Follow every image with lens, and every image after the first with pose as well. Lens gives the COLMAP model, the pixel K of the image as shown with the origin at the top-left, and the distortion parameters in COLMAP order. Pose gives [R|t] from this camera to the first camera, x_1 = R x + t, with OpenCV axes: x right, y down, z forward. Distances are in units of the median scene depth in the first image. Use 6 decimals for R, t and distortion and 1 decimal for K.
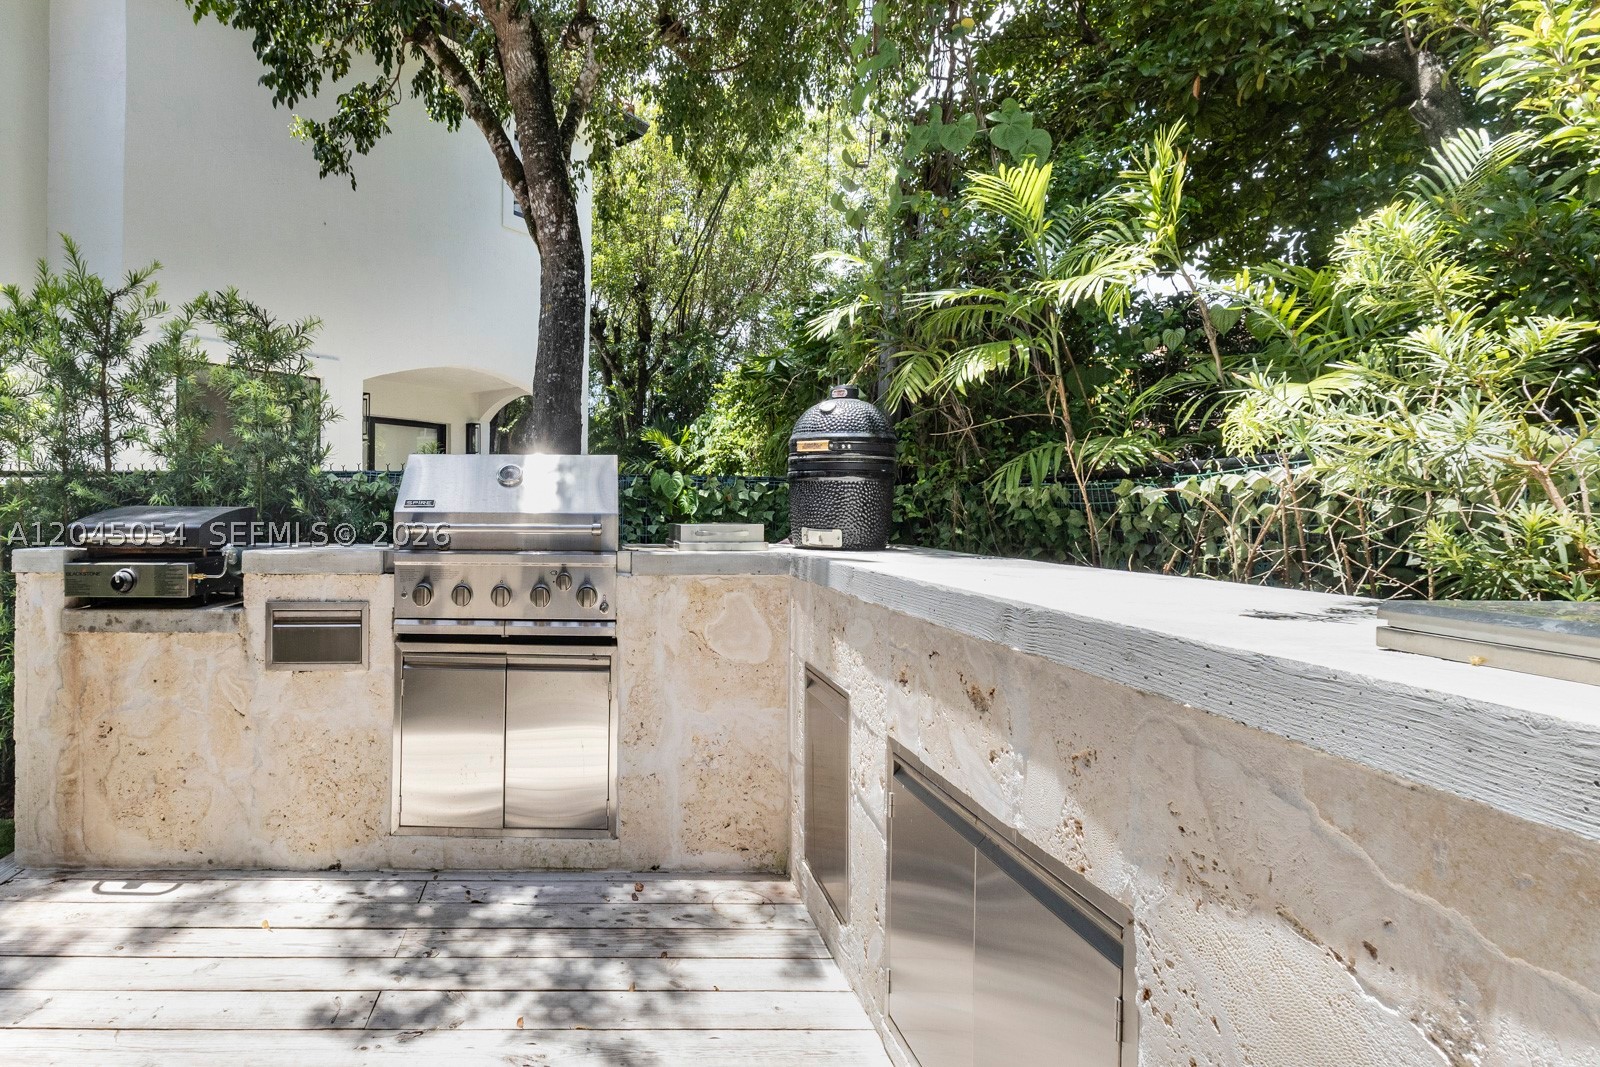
lens RADIAL K [[755.8, 0, 806.5], [0, 755.8, 526.6], [0, 0, 1]] dist [0.005017, 0.001059]
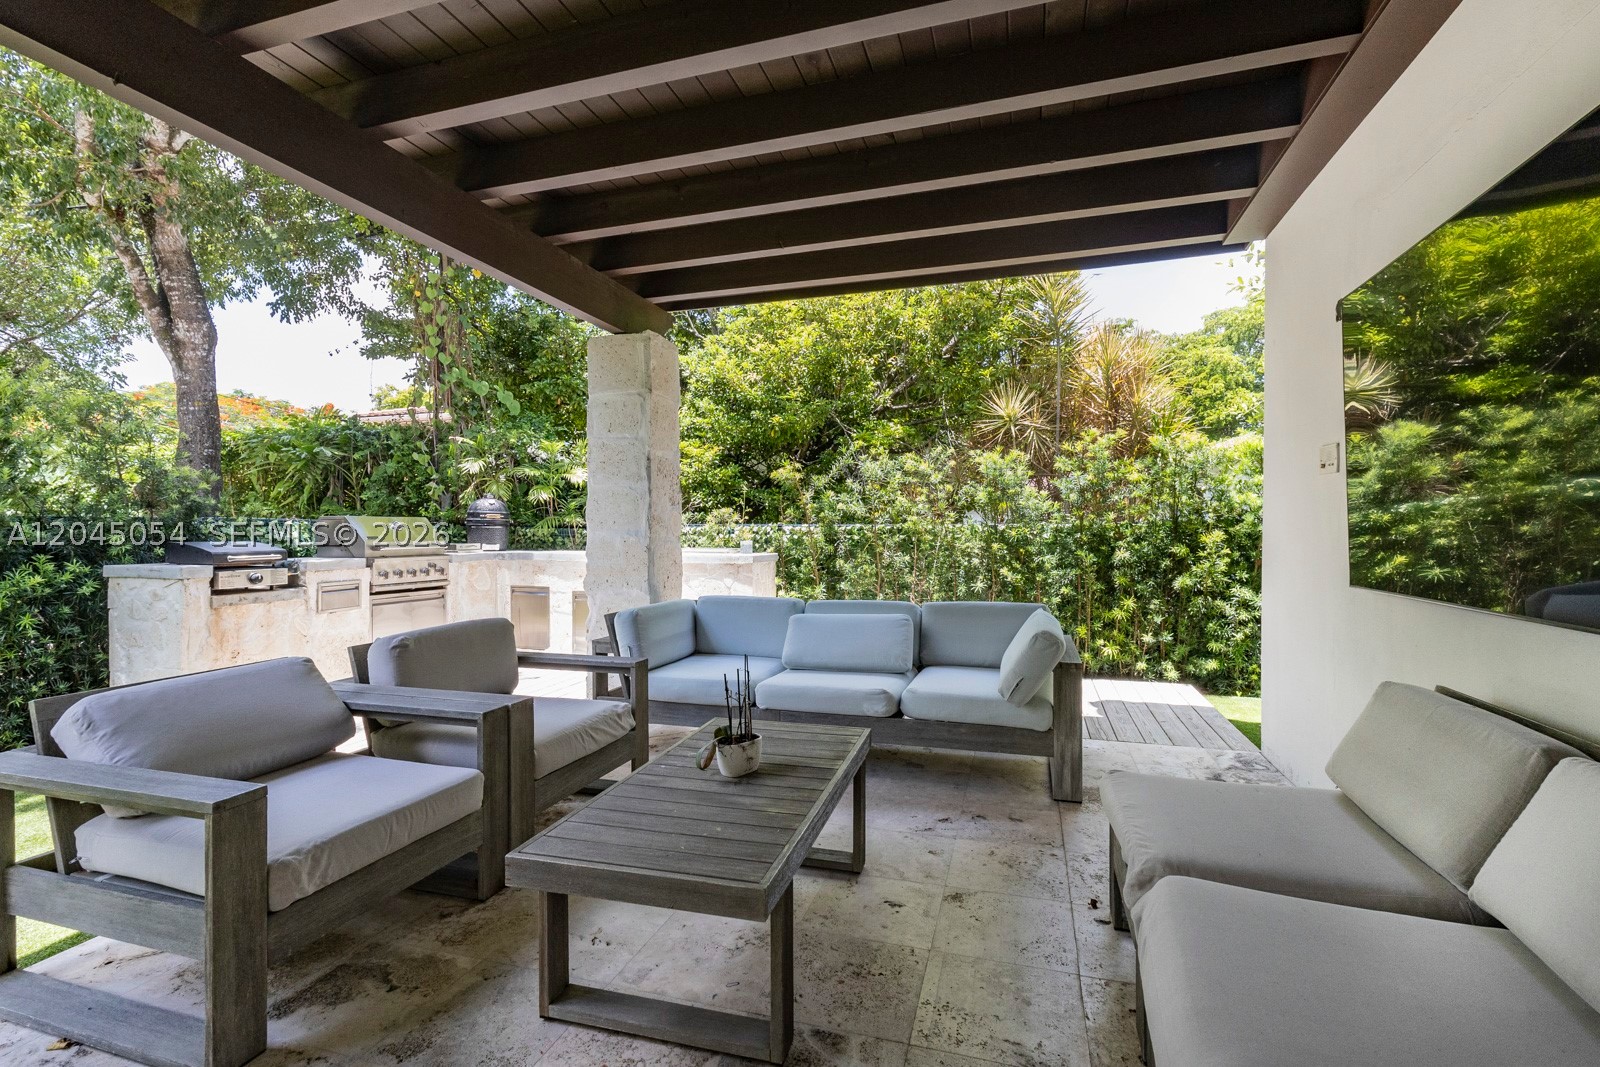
lens RADIAL K [[755.8, 0, 806.5], [0, 755.8, 526.6], [0, 0, 1]] dist [0.005017, 0.001059]
pose [[0.313540, -0.005330, 0.949560, -2.369627], [0.001261, 0.999986, 0.005196, -0.077623], [-0.949574, -0.000431, 0.313543, -1.063111]]
